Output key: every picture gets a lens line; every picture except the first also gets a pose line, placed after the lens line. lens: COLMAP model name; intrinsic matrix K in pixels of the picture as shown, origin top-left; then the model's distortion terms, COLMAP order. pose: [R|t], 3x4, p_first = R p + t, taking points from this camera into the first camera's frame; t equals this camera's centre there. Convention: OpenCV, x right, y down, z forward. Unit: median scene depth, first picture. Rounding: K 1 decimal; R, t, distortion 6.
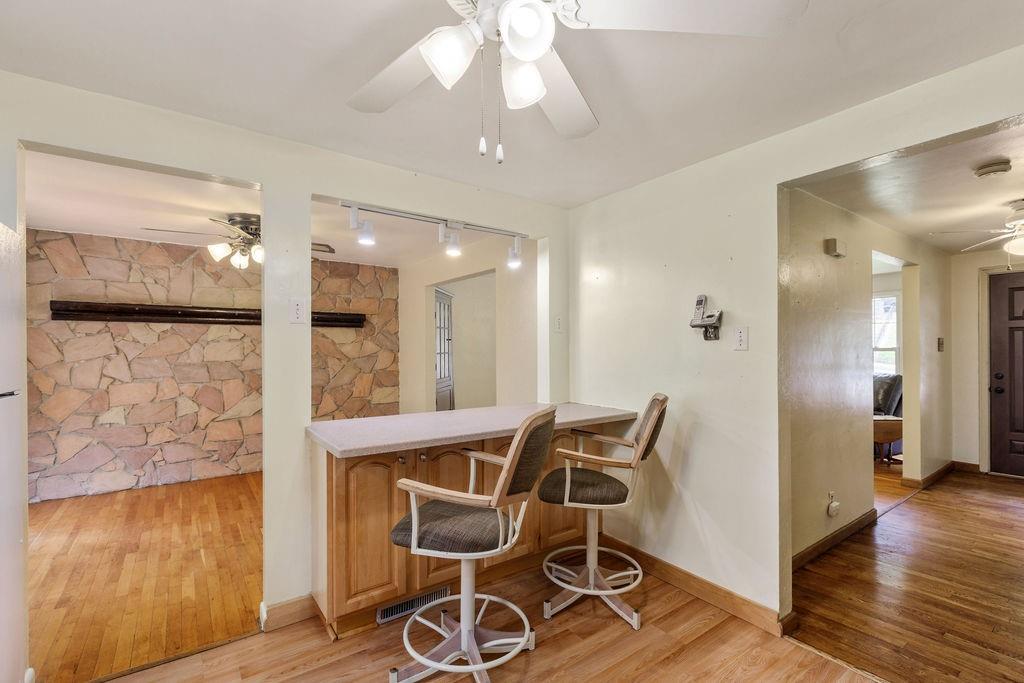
lens RADIAL K [[456.8, 0, 506.7], [0, 456.8, 345.4], [0, 0, 1]] dist [-0.000932, -0.000412]
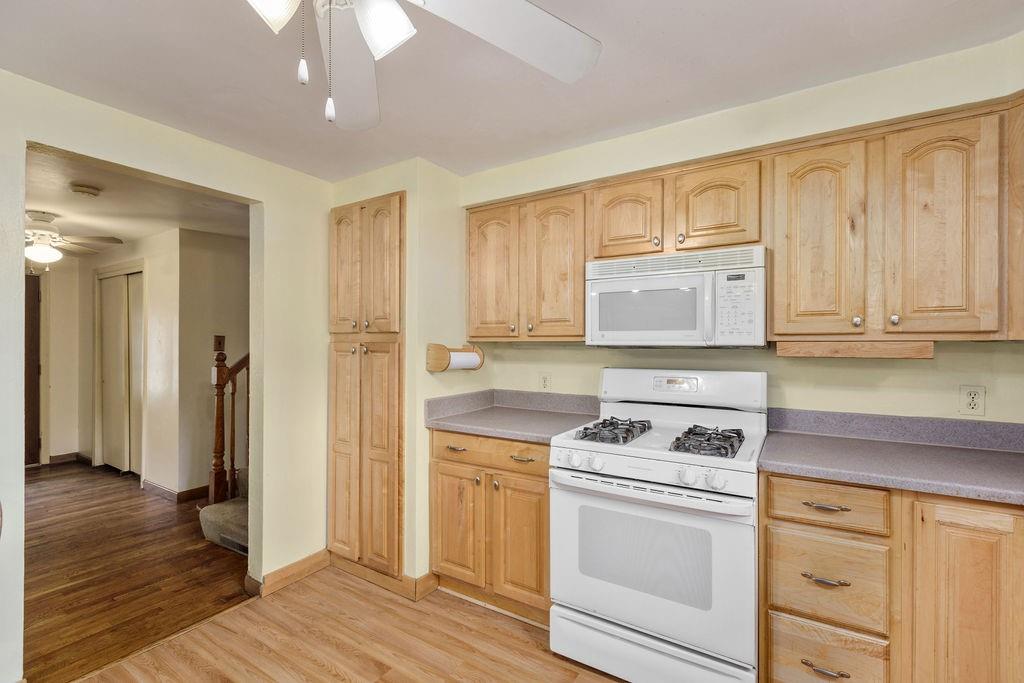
lens RADIAL K [[456.8, 0, 506.7], [0, 456.8, 345.4], [0, 0, 1]] dist [-0.000932, -0.000412]
pose [[-0.363654, 0.003785, 0.931526, -0.387689], [-0.011565, 0.999896, -0.008578, -0.000249], [-0.931462, -0.013892, -0.363573, 0.437981]]
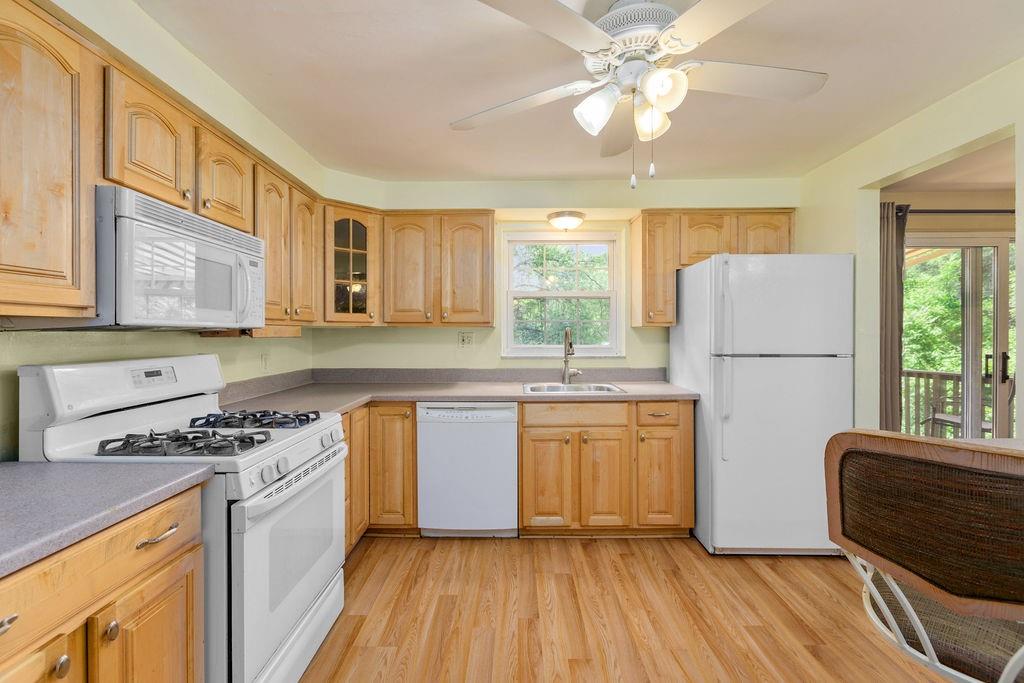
lens RADIAL K [[453.2, 0, 511.5], [0, 453.2, 336.3], [0, 0, 1]] dist [-0.000358, -0.000288]
pose [[-0.595600, 0.010754, -0.803209, 0.559351], [0.012002, 0.999918, 0.004488, 0.006402], [0.803191, -0.006967, -0.595680, 0.654351]]
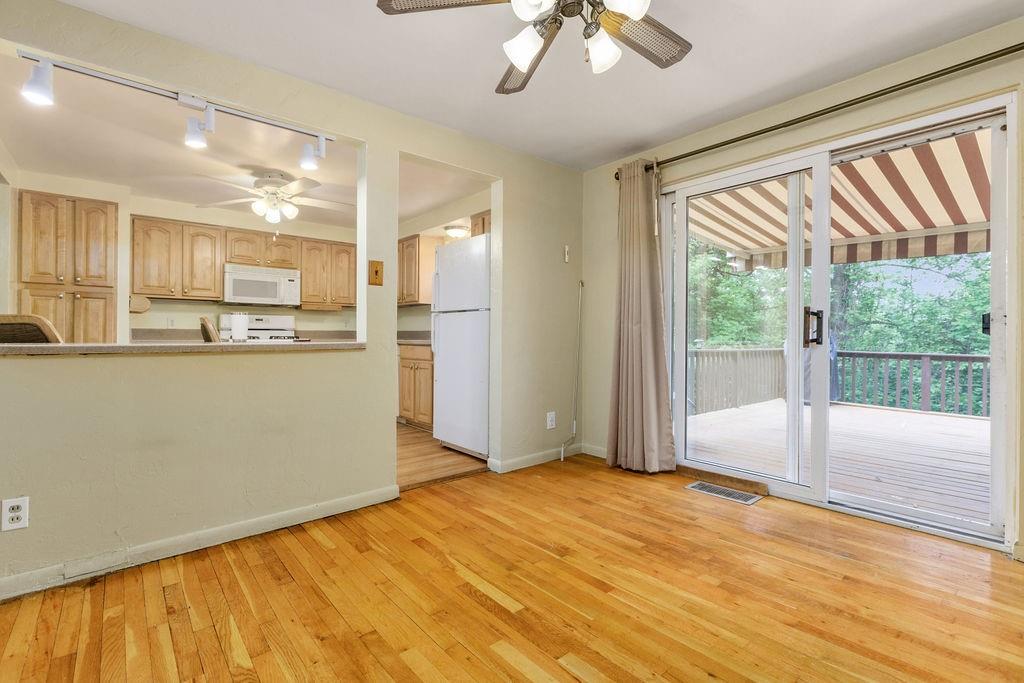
lens RADIAL K [[468.5, 0, 503.5], [0, 468.5, 334.0], [0, 0, 1]] dist [0.000768, -0.000281]
pose [[-0.997550, -0.001186, -0.069942, -0.661959], [-0.000183, 0.999897, -0.014335, 0.158049], [0.069952, -0.014287, -0.997448, 2.070613]]
